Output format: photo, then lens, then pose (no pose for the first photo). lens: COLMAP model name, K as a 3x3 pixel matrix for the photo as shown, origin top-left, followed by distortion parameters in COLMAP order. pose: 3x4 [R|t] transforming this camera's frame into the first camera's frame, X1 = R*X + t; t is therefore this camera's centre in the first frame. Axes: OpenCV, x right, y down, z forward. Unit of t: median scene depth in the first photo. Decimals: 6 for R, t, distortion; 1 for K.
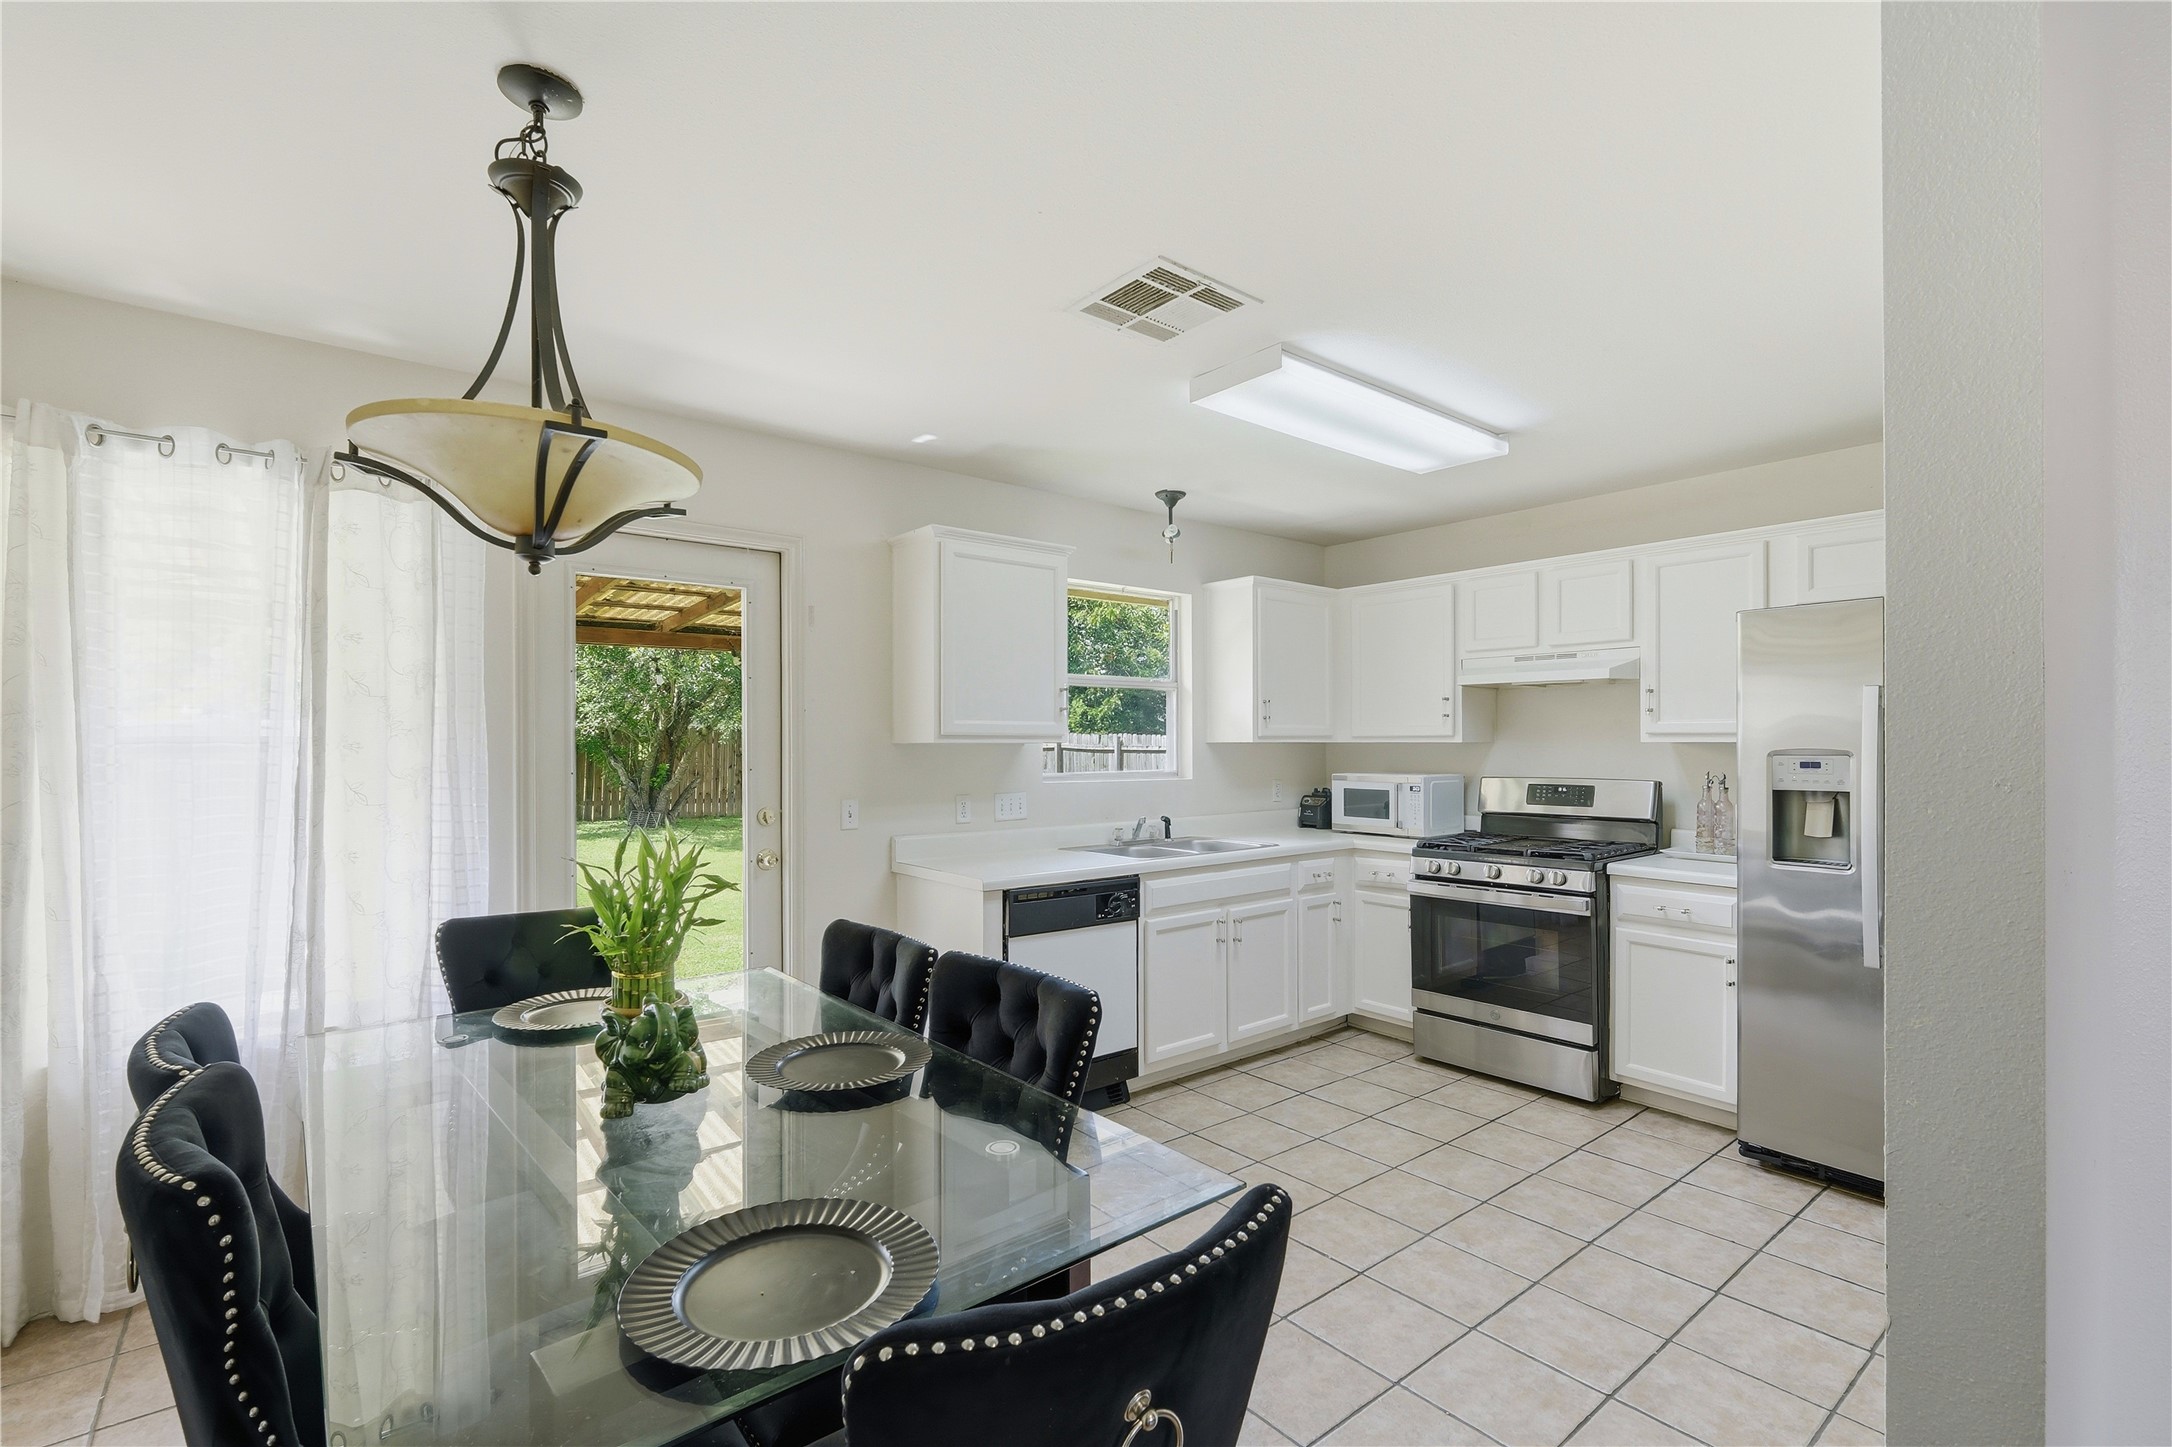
lens RADIAL K [[975.1, 0, 1084.8], [0, 975.1, 735.1], [0, 0, 1]] dist [-0.001261, -0.000099]
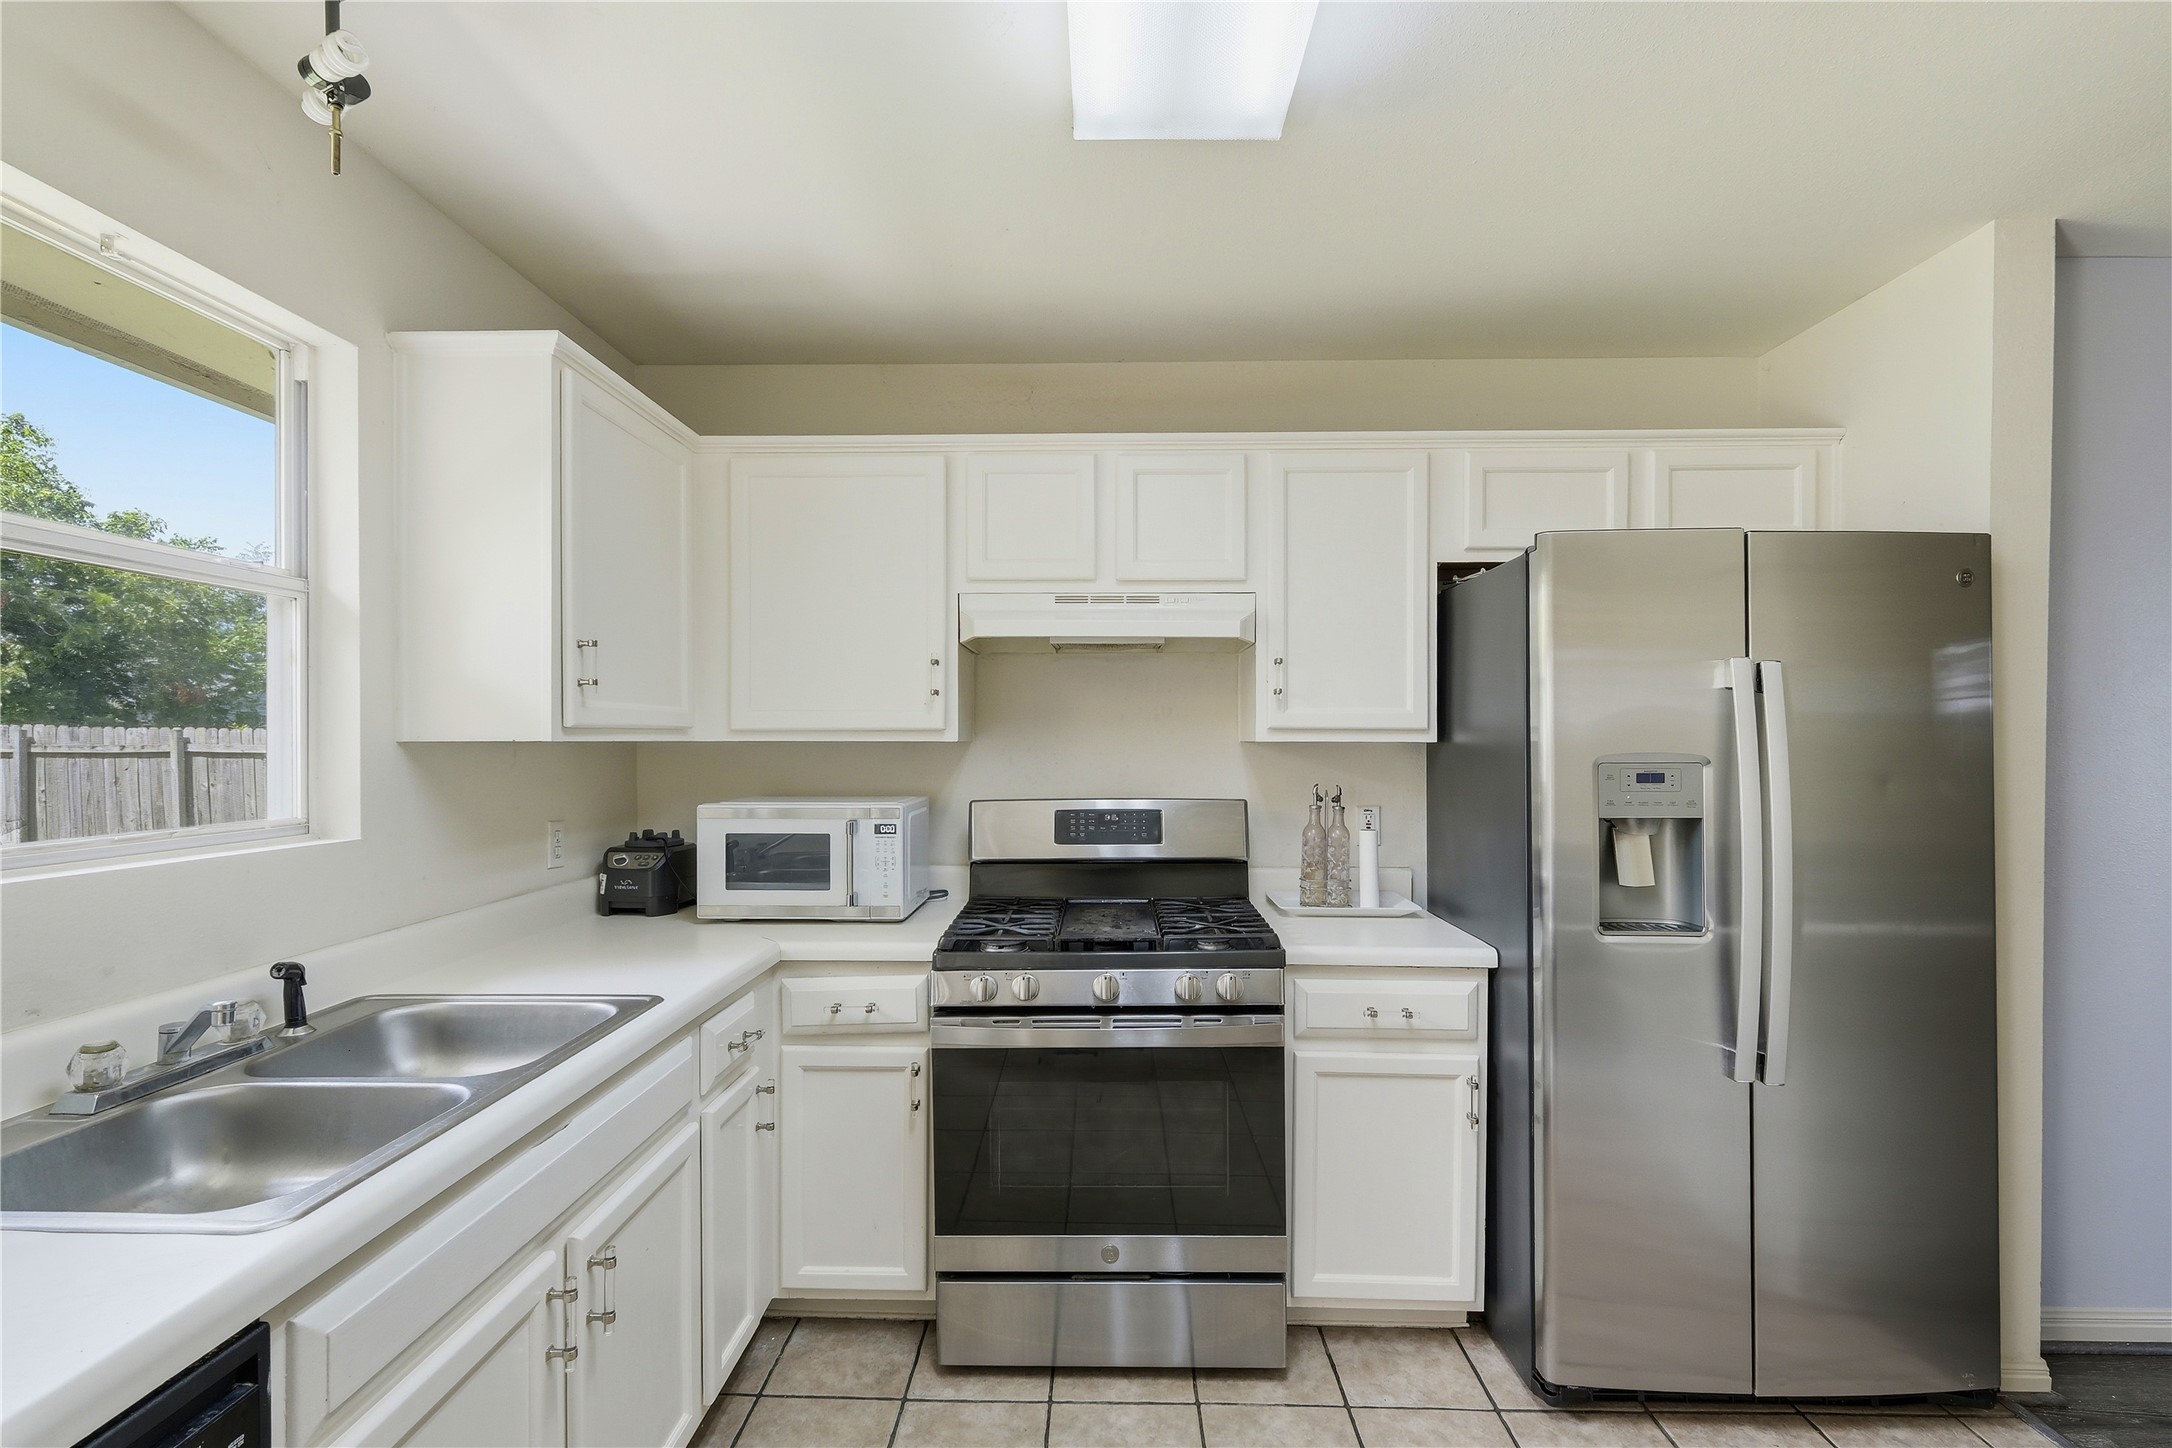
lens RADIAL K [[975.1, 0, 1082.0], [0, 975.1, 746.0], [0, 0, 1]] dist [-0.001261, -0.000099]
pose [[0.648321, -0.003803, 0.761358, 0.006260], [-0.006654, 0.999921, 0.010661, 0.004093], [-0.761338, -0.011978, 0.648245, 0.675804]]
